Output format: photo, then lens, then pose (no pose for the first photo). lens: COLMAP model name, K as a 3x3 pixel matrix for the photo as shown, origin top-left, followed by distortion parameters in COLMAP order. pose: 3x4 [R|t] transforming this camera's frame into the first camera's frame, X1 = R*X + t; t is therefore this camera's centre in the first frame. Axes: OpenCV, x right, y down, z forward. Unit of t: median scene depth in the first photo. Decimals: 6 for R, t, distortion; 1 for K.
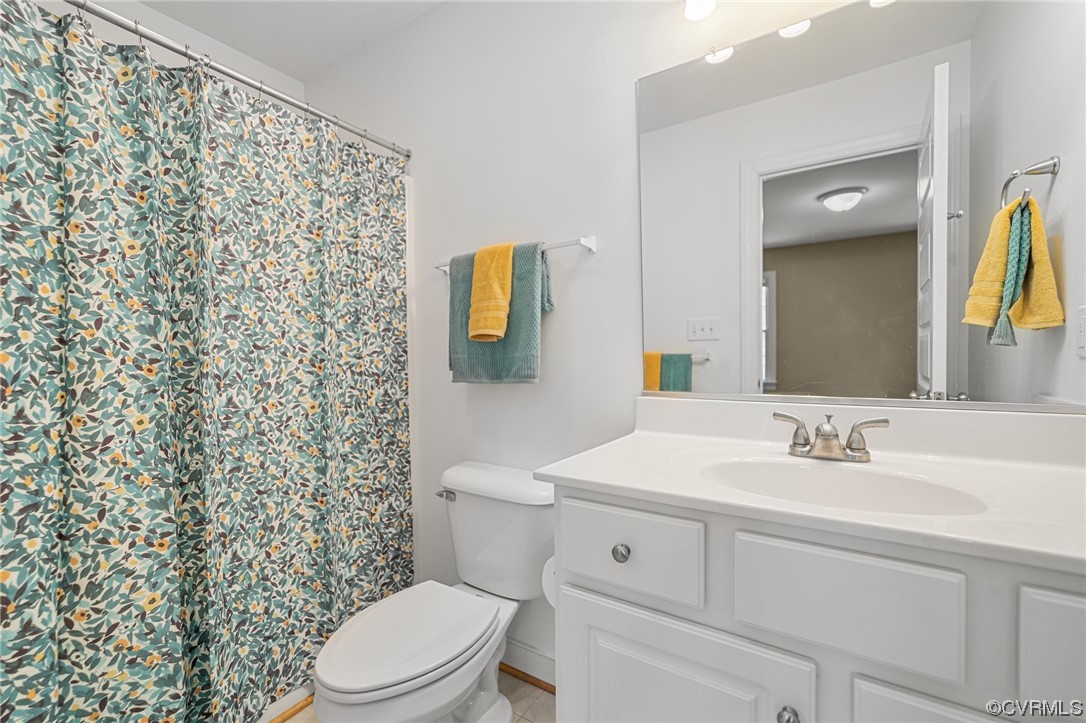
lens RADIAL K [[447.1, 0, 534.9], [0, 447.1, 357.4], [0, 0, 1]] dist [-0.000440, -0.000088]
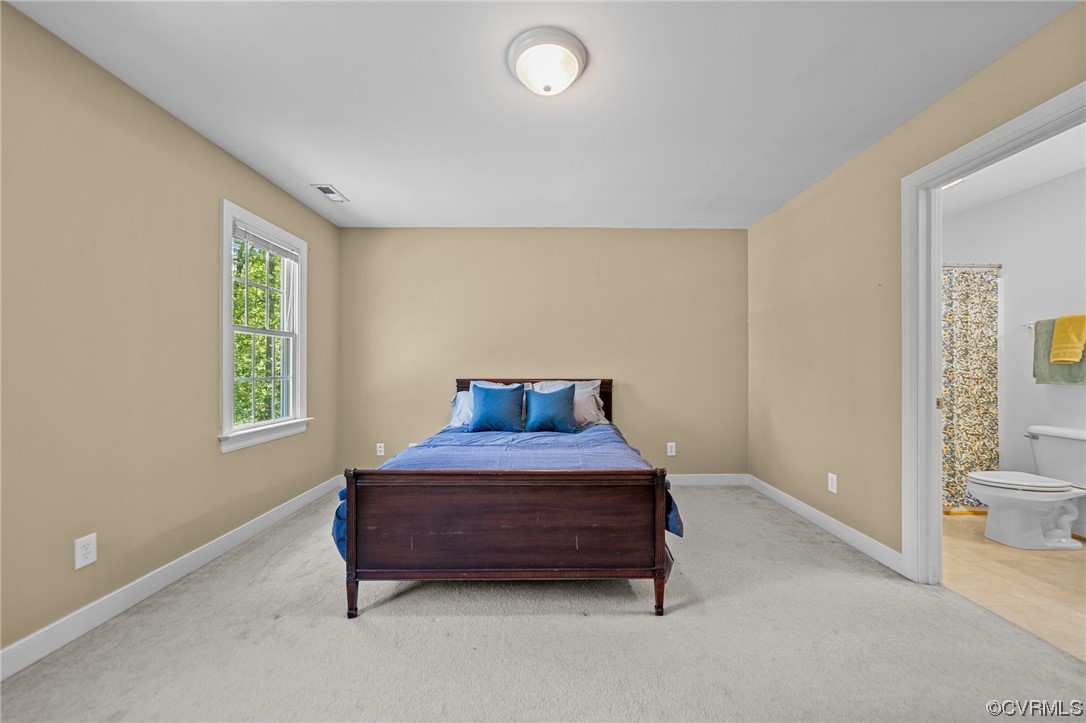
lens RADIAL K [[419.9, 0, 527.2], [0, 419.9, 369.2], [0, 0, 1]] dist [0.000382, 0.001225]
pose [[0.547777, 0.014066, -0.836506, 0.140965], [-0.016503, 0.999846, 0.006006, 0.016799], [0.836462, 0.010515, 0.547924, -1.888436]]
